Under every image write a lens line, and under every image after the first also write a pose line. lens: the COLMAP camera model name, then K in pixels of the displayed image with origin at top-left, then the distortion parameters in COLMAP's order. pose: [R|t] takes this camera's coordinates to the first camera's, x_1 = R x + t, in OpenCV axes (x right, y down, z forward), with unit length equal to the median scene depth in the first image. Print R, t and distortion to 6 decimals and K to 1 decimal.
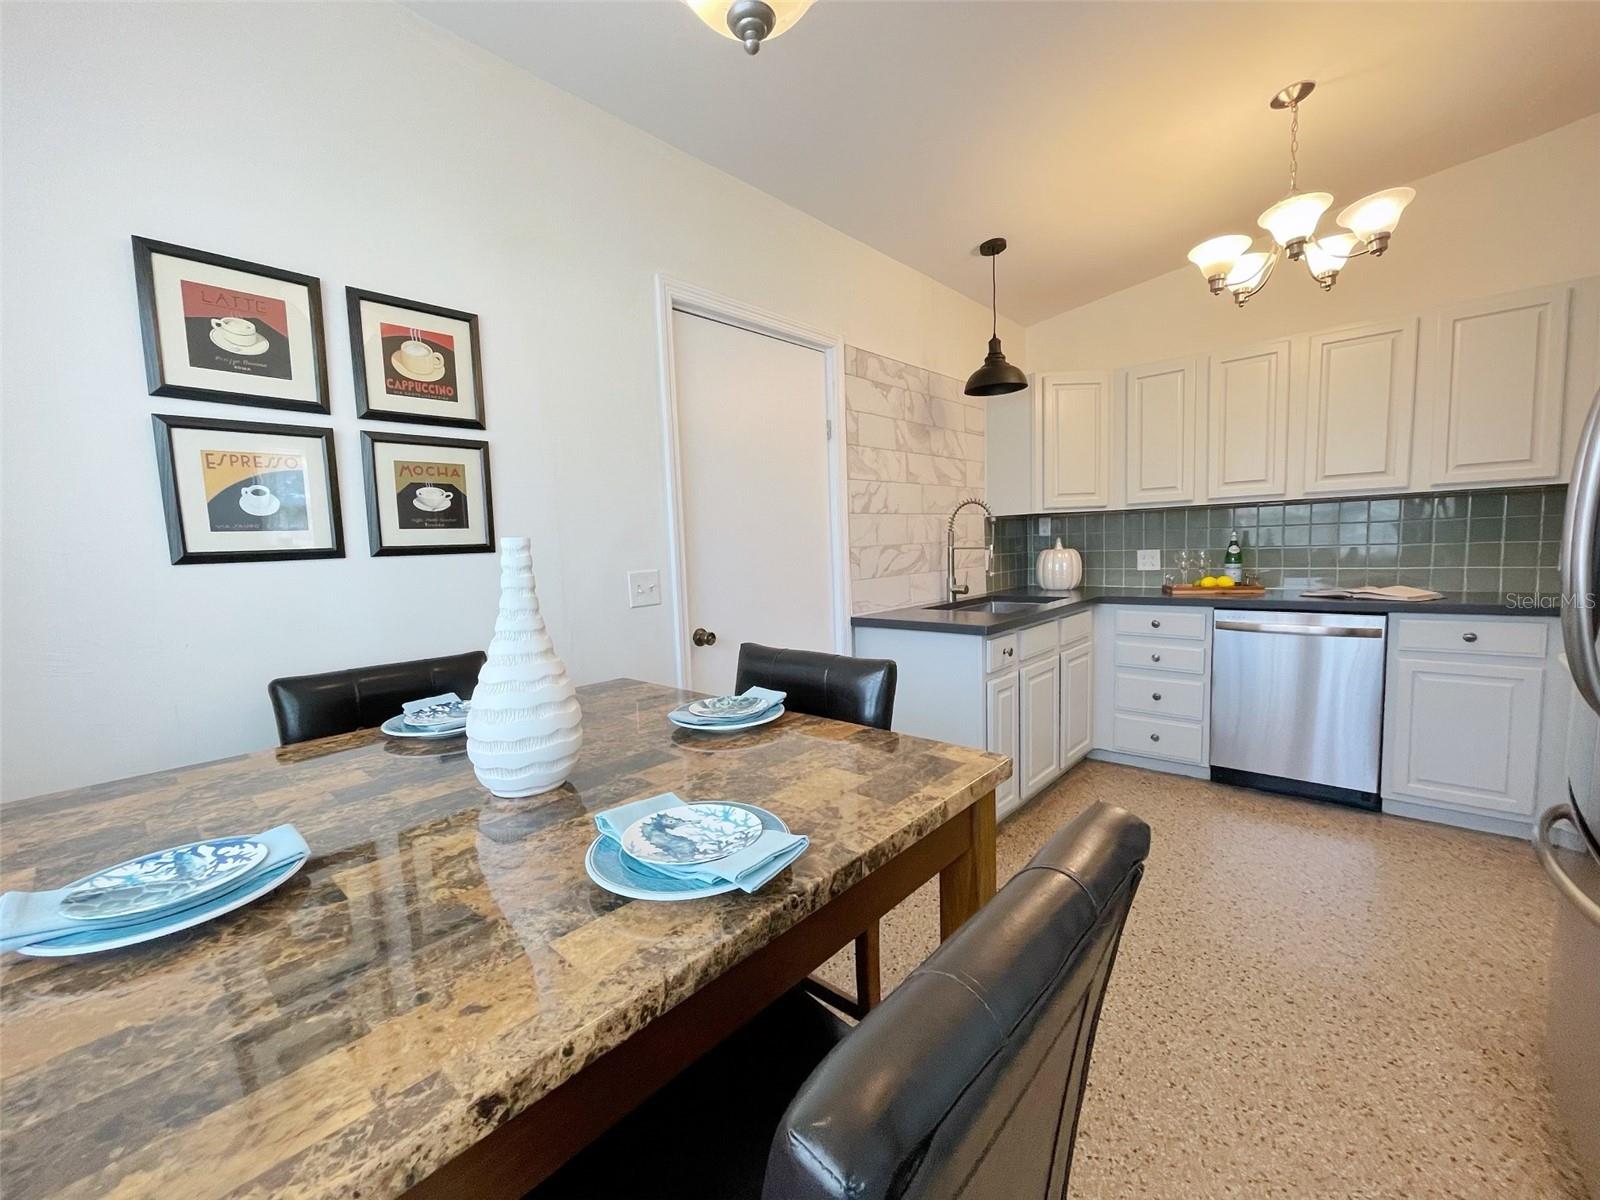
lens RADIAL K [[643.5, 0, 799.8], [0, 643.5, 594.9], [0, 0, 1]] dist [0.007846, -0.000151]
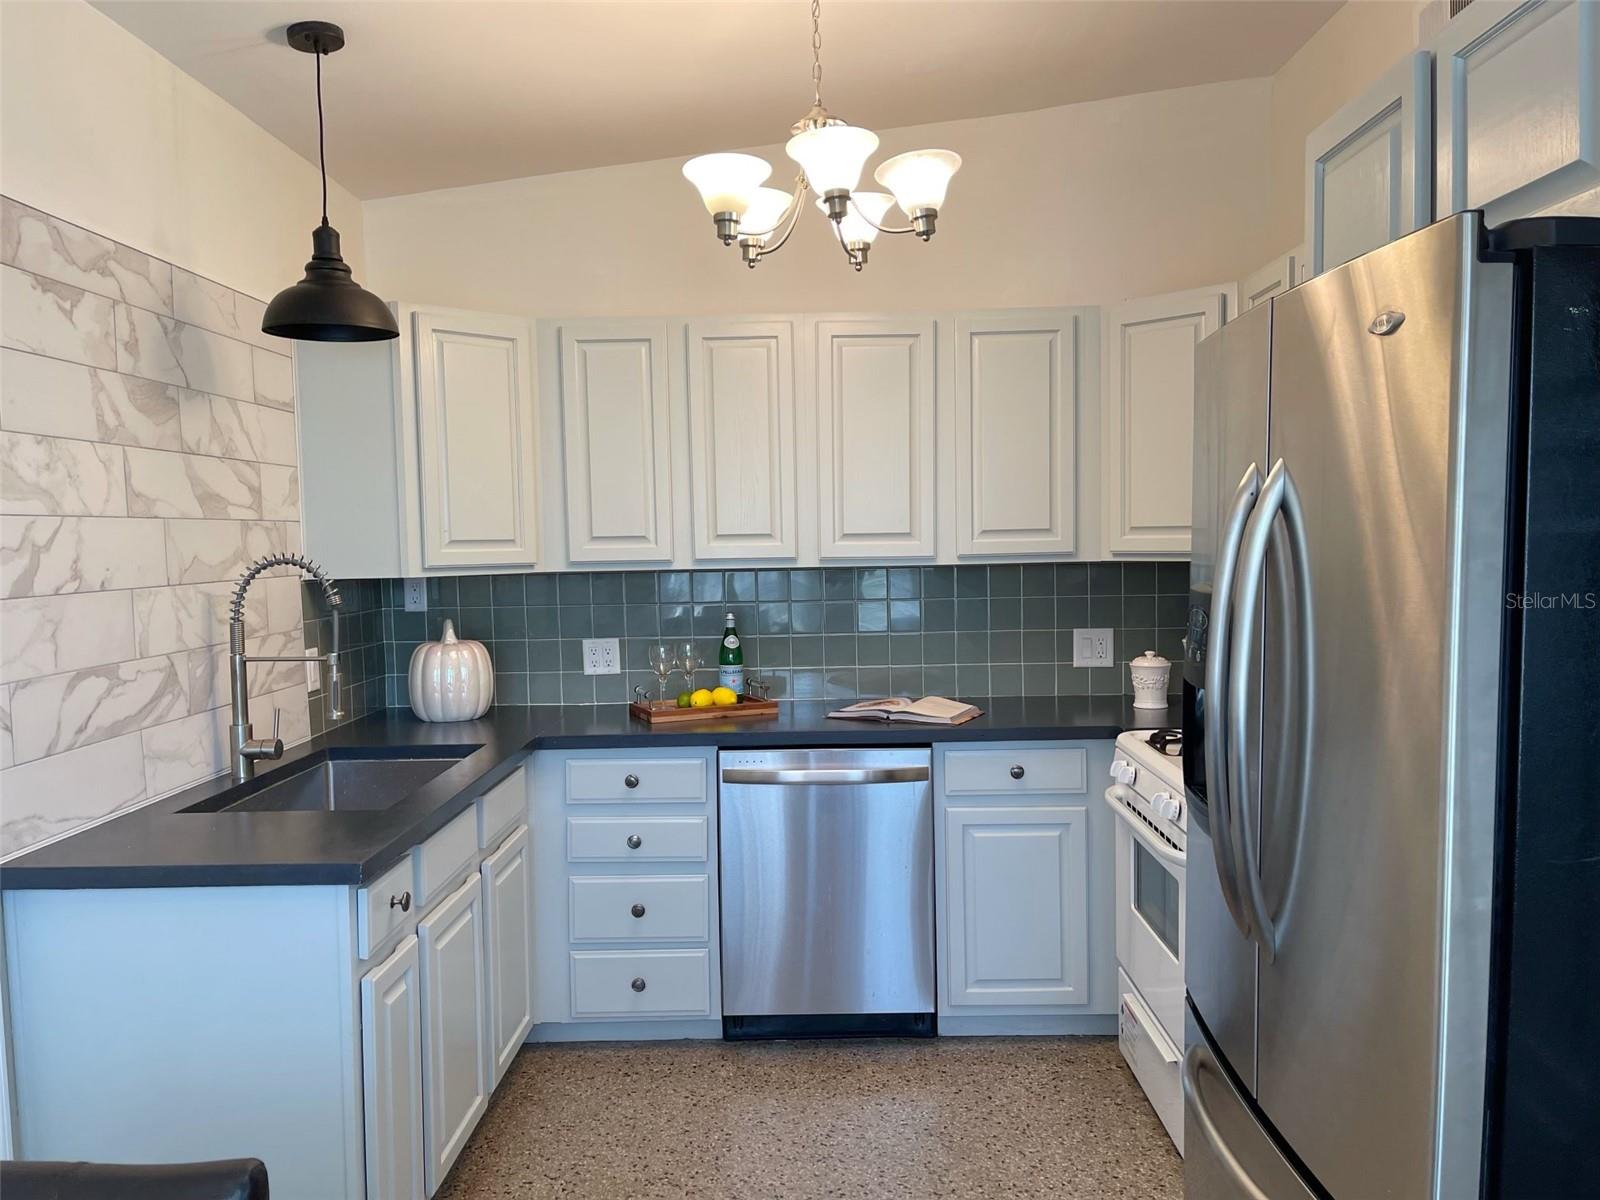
lens RADIAL K [[1195.9, 0, 800.0], [0, 1195.9, 600.0], [0, 0, 1]] dist [0.026431, -0.032699]
pose [[0.748573, -0.015728, 0.662865, -0.030958], [0.046038, 0.998539, -0.028299, -0.077116], [-0.661452, 0.051701, 0.748204, 0.109289]]
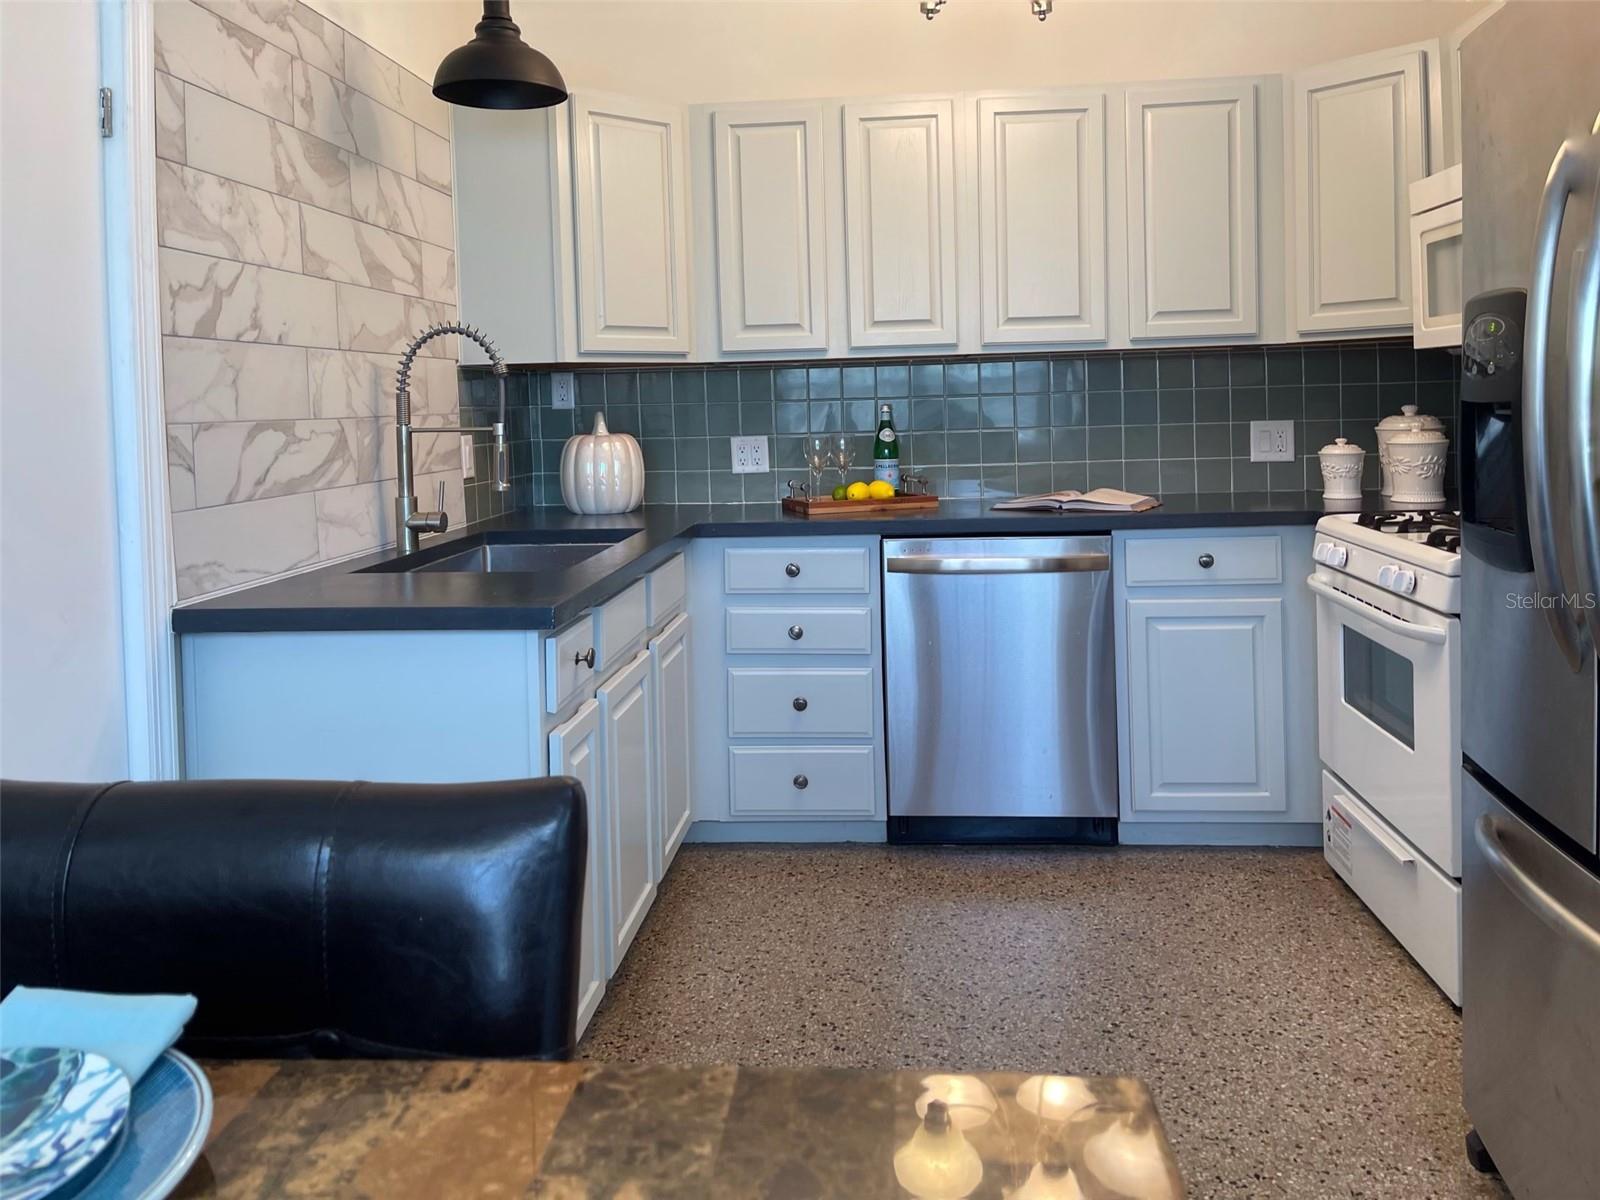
lens RADIAL K [[1168.9, 0, 797.3], [0, 1168.9, 445.3], [0, 0, 1]] dist [0.035522, -0.087328]
pose [[0.794894, -0.002250, 0.606744, -0.043232], [0.044038, 0.997570, -0.053994, -0.007008], [-0.605148, 0.069639, 0.793061, 0.207419]]
